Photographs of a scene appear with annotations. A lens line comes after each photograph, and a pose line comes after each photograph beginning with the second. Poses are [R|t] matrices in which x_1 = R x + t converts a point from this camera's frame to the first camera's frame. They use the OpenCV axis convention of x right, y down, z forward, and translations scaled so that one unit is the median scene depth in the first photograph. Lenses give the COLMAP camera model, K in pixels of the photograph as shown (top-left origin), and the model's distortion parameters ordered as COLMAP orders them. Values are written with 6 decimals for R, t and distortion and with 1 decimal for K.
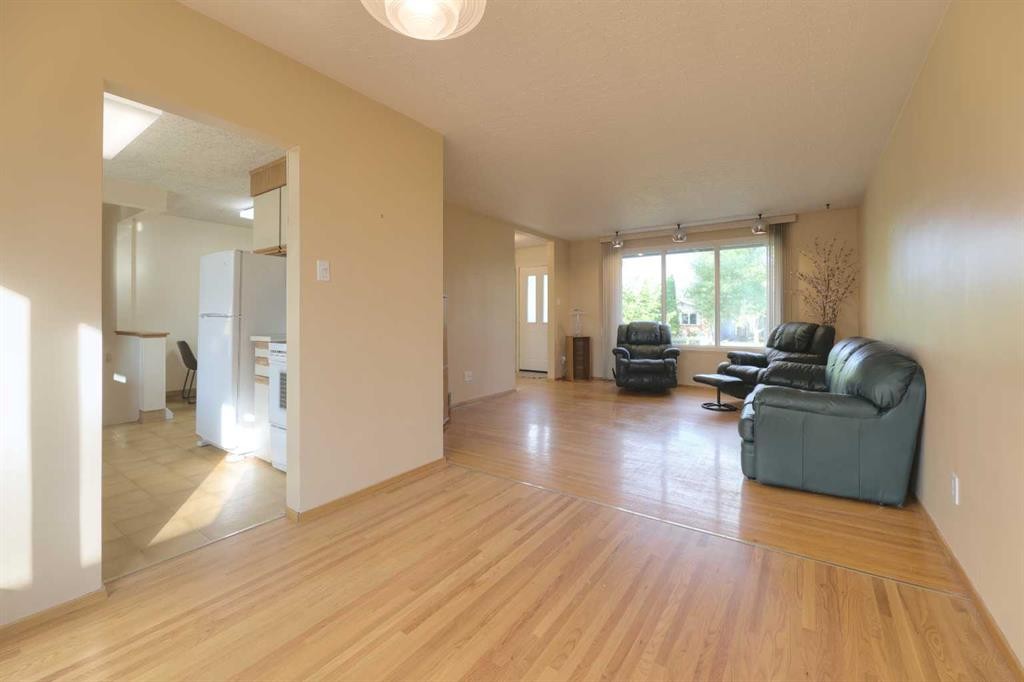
lens RADIAL K [[422.3, 0, 513.1], [0, 422.3, 313.6], [0, 0, 1]] dist [0.001324, -0.000389]
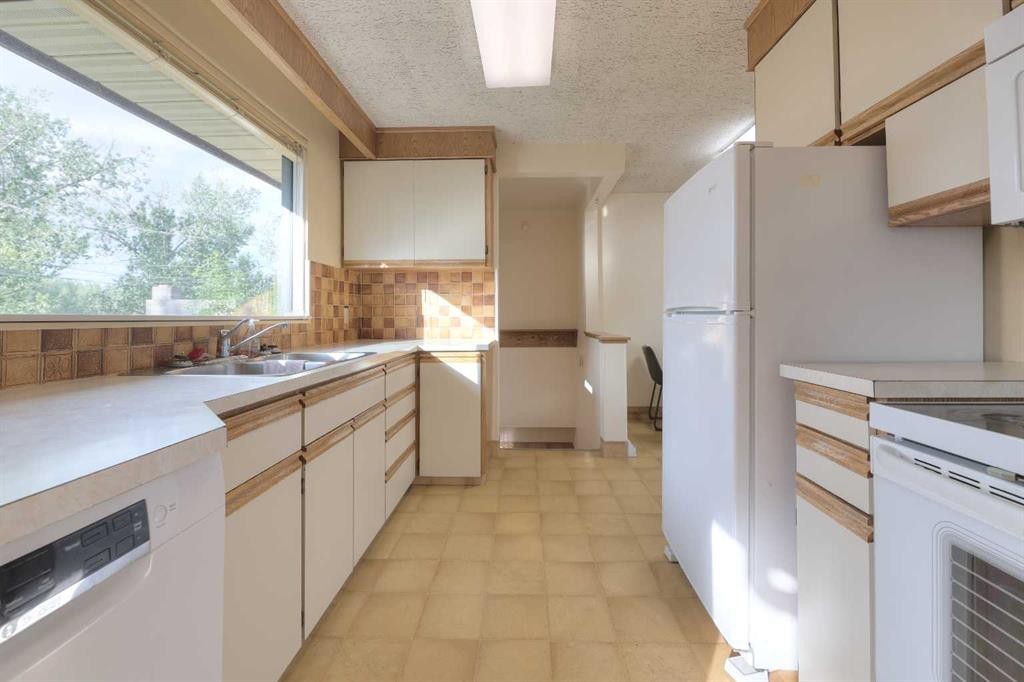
lens RADIAL K [[422.3, 0, 513.1], [0, 422.3, 313.6], [0, 0, 1]] dist [0.001324, -0.000389]
pose [[0.550502, -0.010413, -0.834769, -0.227151], [0.010871, 0.999927, -0.005305, 0.004139], [0.834763, -0.006154, 0.550575, 0.309083]]
